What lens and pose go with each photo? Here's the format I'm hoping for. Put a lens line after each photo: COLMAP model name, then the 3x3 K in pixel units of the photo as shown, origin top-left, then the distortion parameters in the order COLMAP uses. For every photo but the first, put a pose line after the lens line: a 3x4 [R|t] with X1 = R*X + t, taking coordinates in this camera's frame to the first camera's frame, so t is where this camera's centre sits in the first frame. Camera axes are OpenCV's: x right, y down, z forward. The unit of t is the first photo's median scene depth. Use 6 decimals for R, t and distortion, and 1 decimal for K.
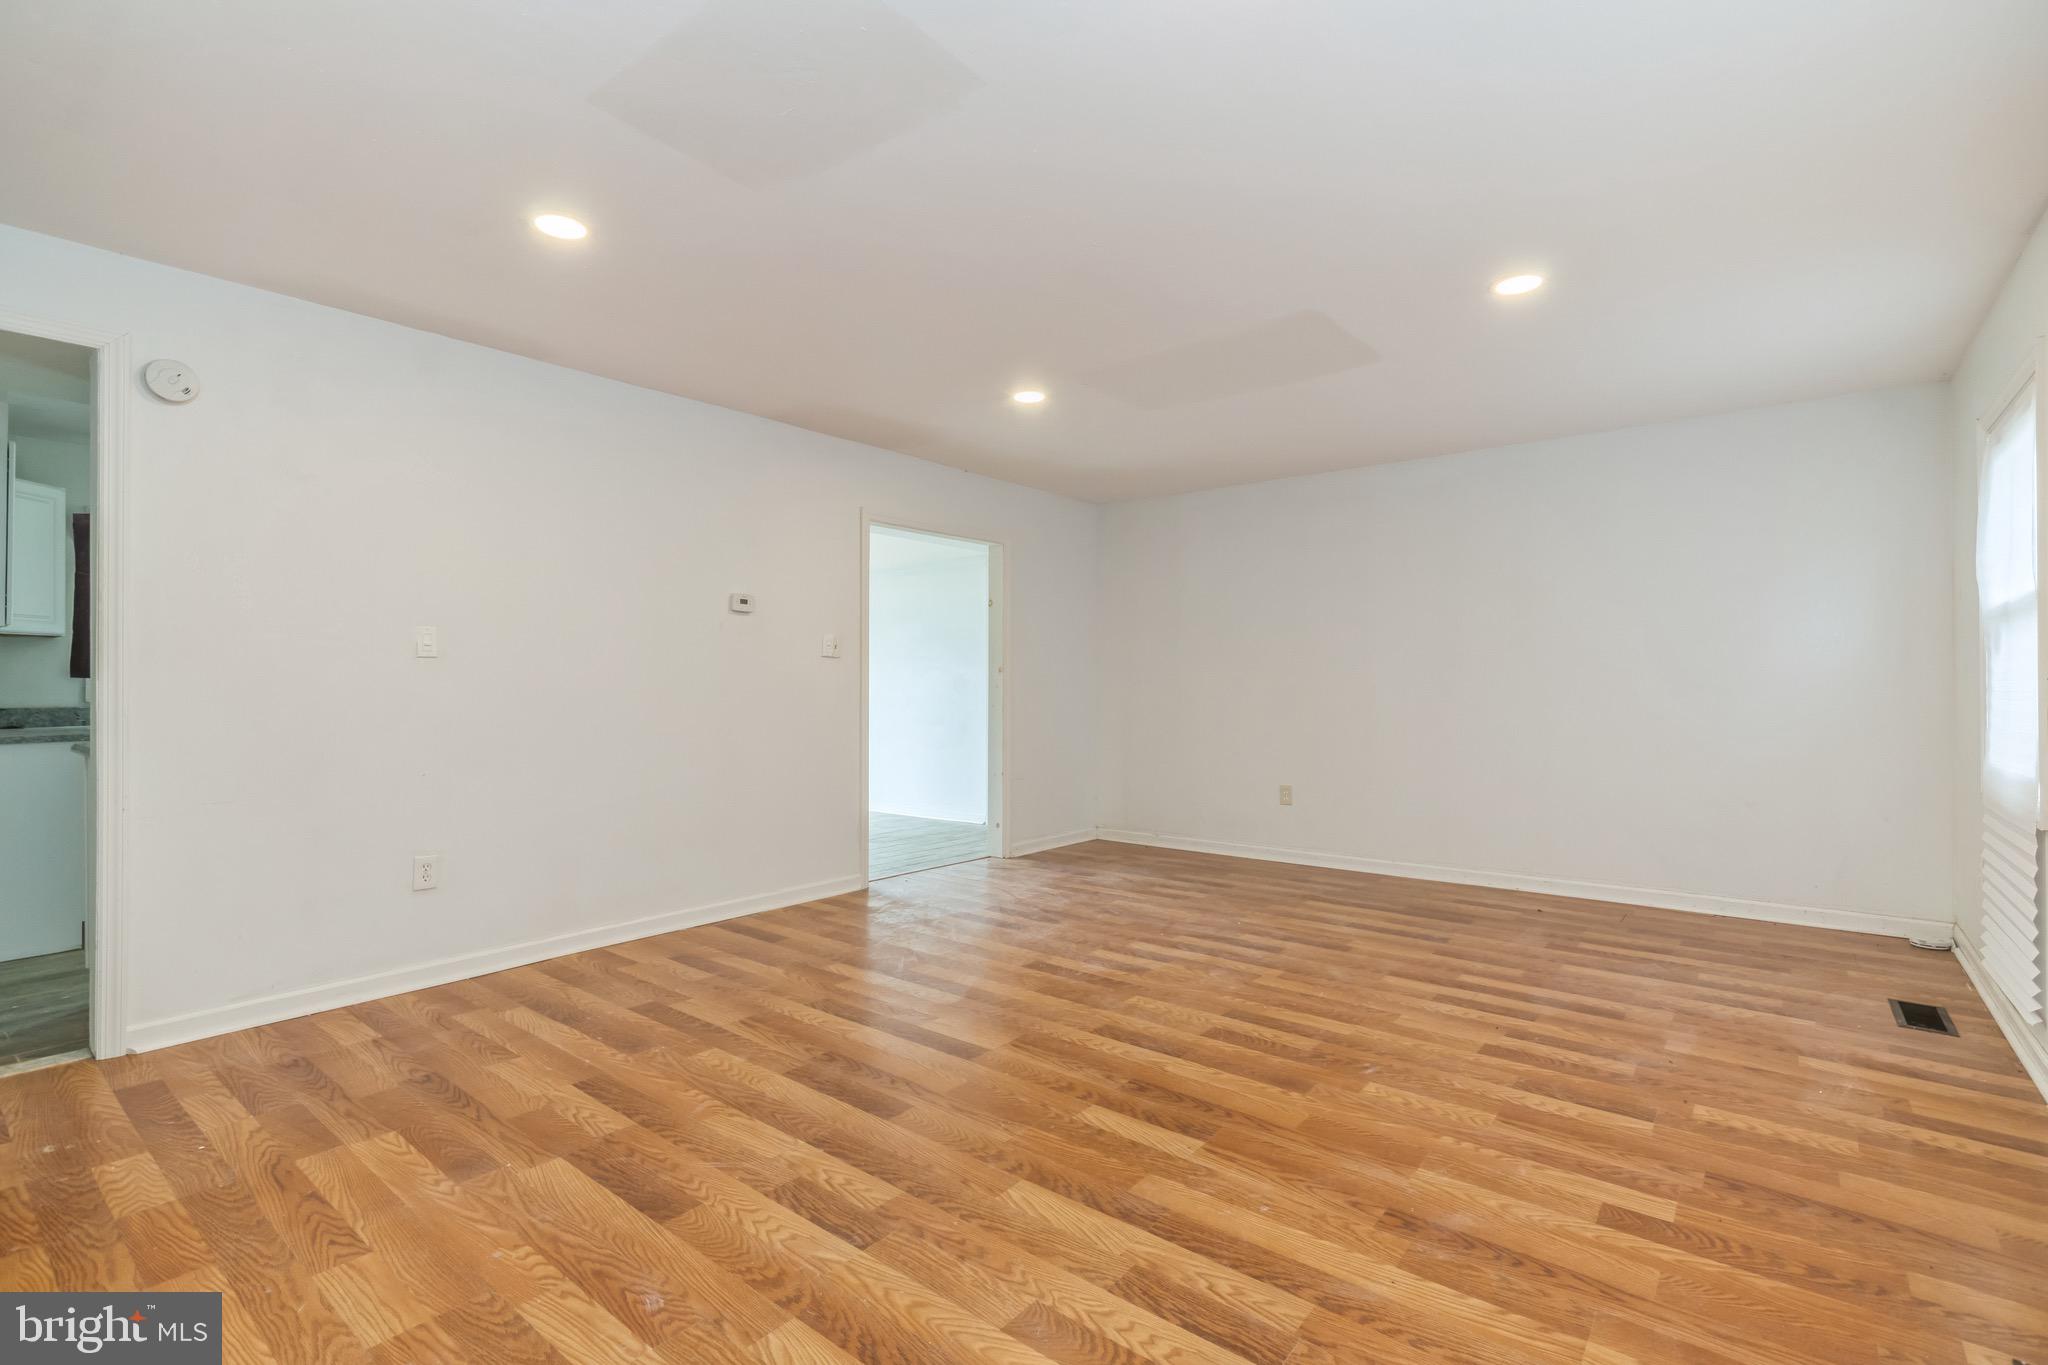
lens RADIAL K [[945.4, 0, 1016.6], [0, 945.4, 661.9], [0, 0, 1]] dist [-0.007416, 0.001591]
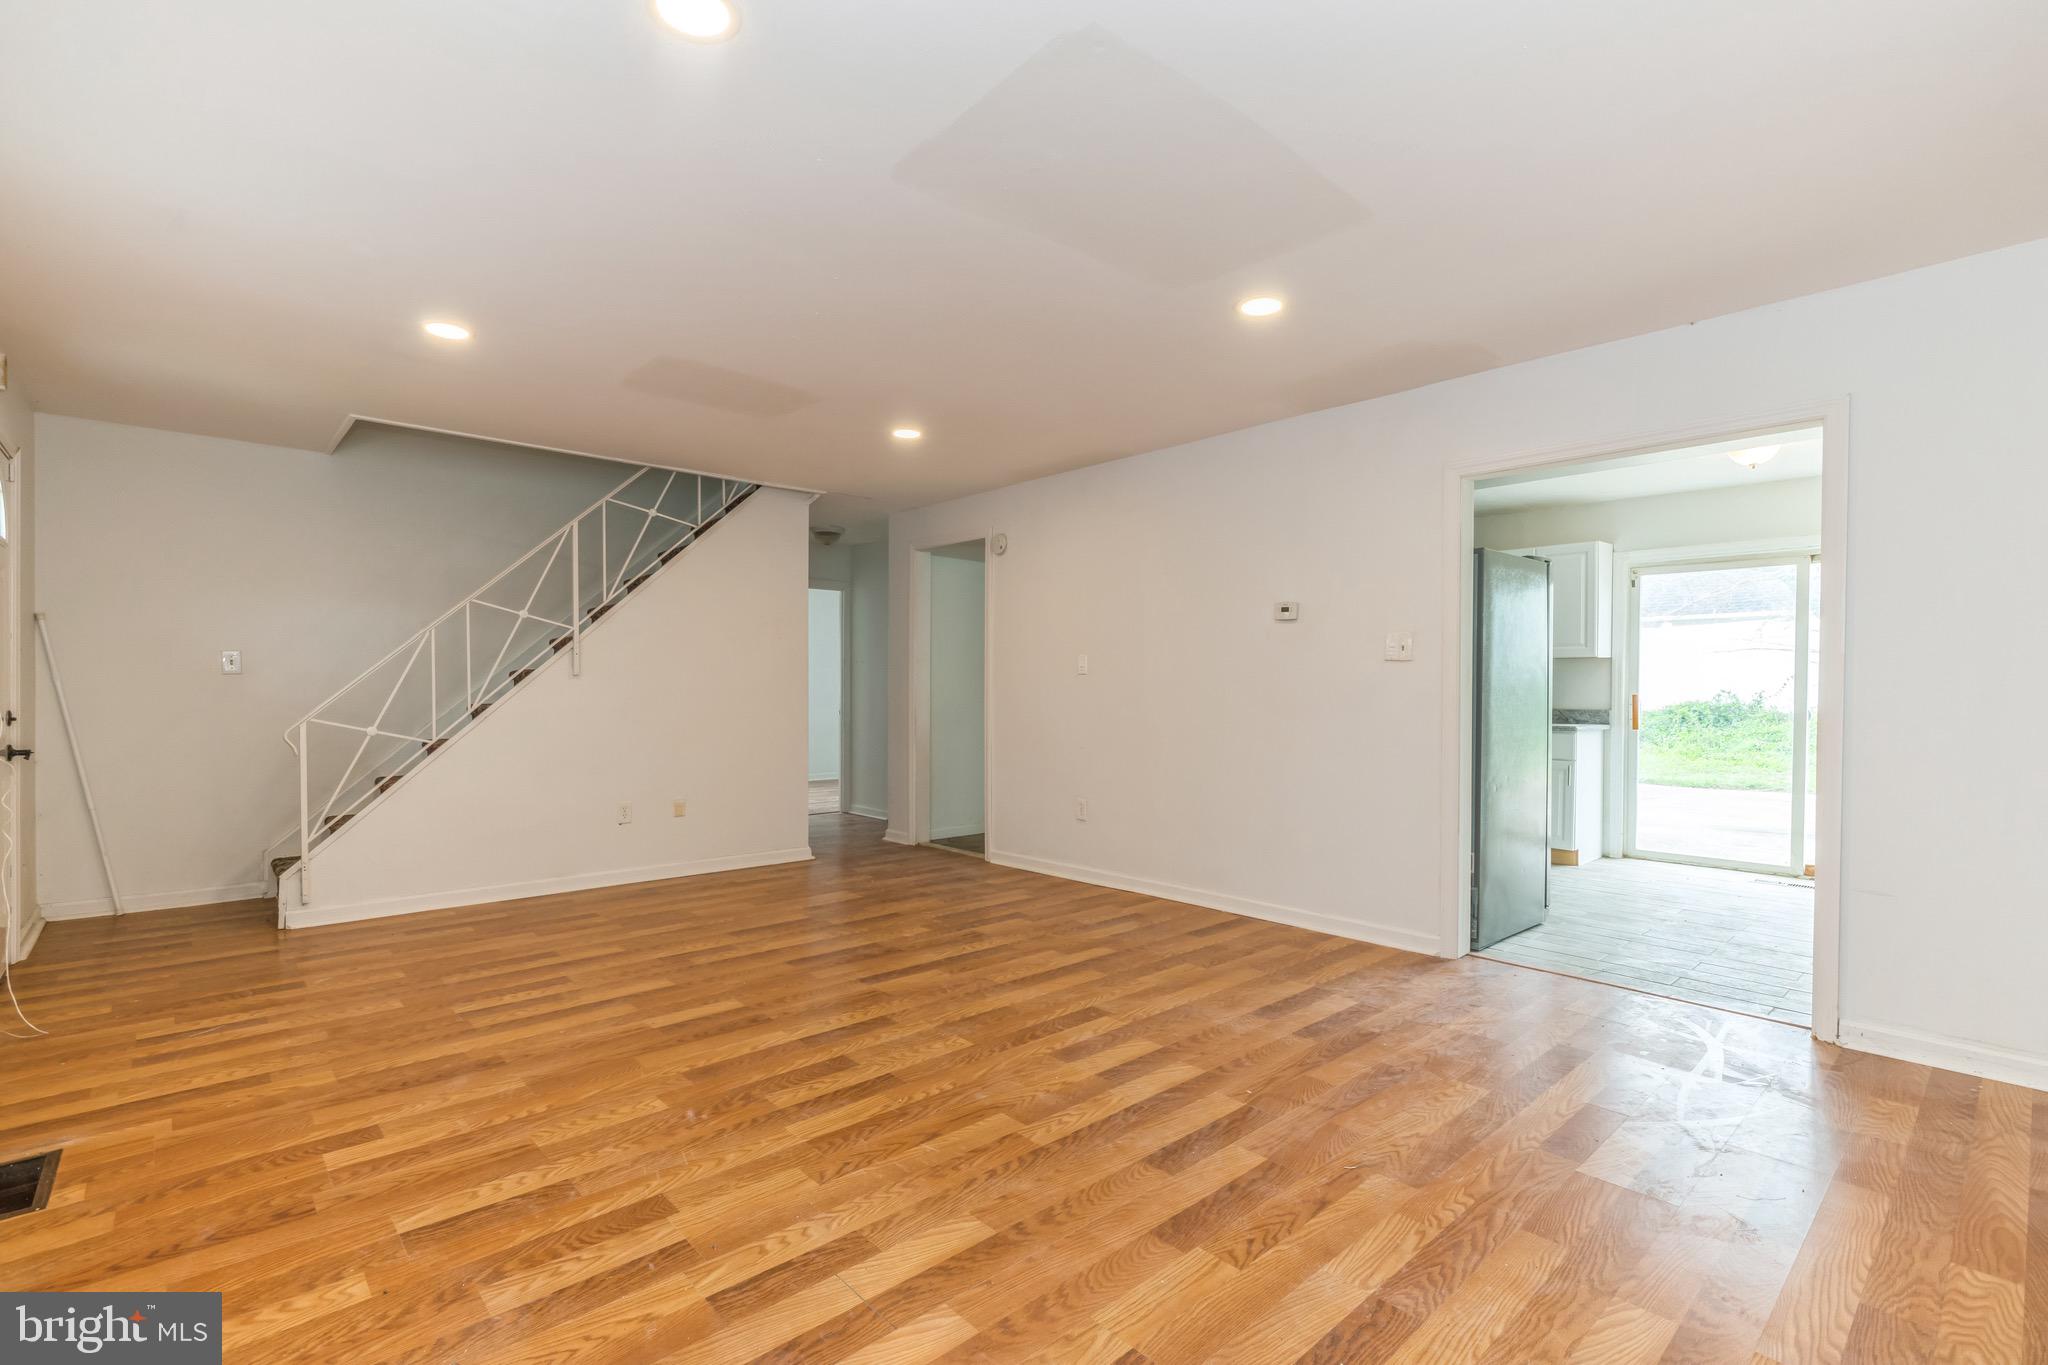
lens RADIAL K [[945.4, 0, 1024.0], [0, 945.4, 689.2], [0, 0, 1]] dist [-0.007416, 0.001591]
pose [[-0.151371, 0.000912, -0.988477, 1.318936], [0.018968, 0.999818, -0.001982, 0.030452], [0.988295, -0.019050, -0.151361, 1.571553]]
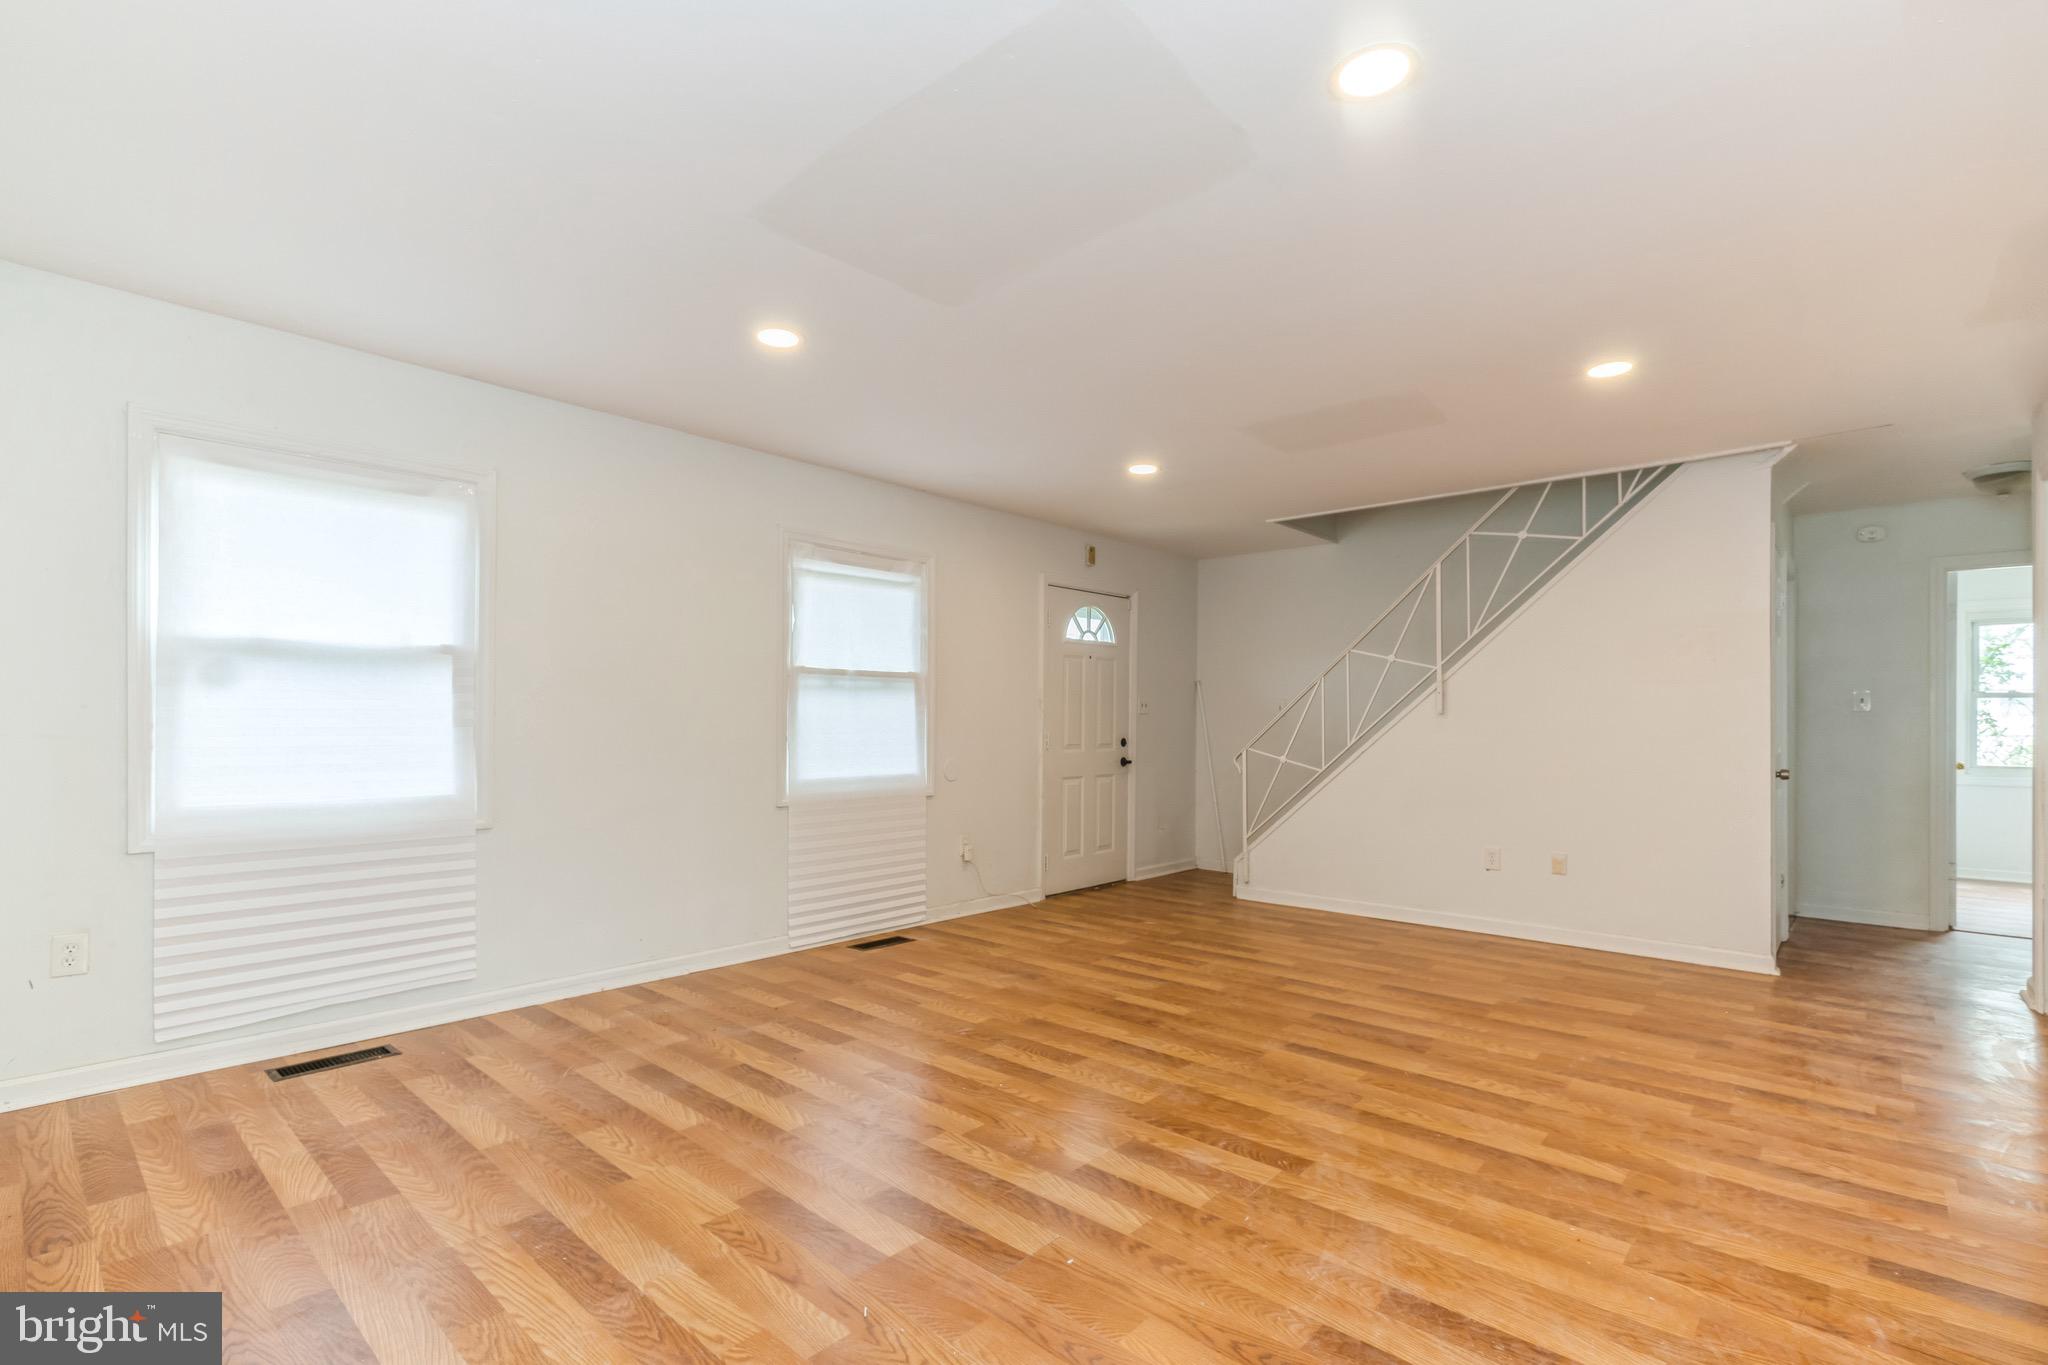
lens RADIAL K [[945.4, 0, 999.8], [0, 945.4, 717.7], [0, 0, 1]] dist [-0.007416, 0.001591]
pose [[-0.997552, -0.006440, 0.069632, 0.260856], [-0.008384, 0.999582, -0.027659, 0.051507], [-0.069425, -0.028175, -0.997189, 2.441239]]
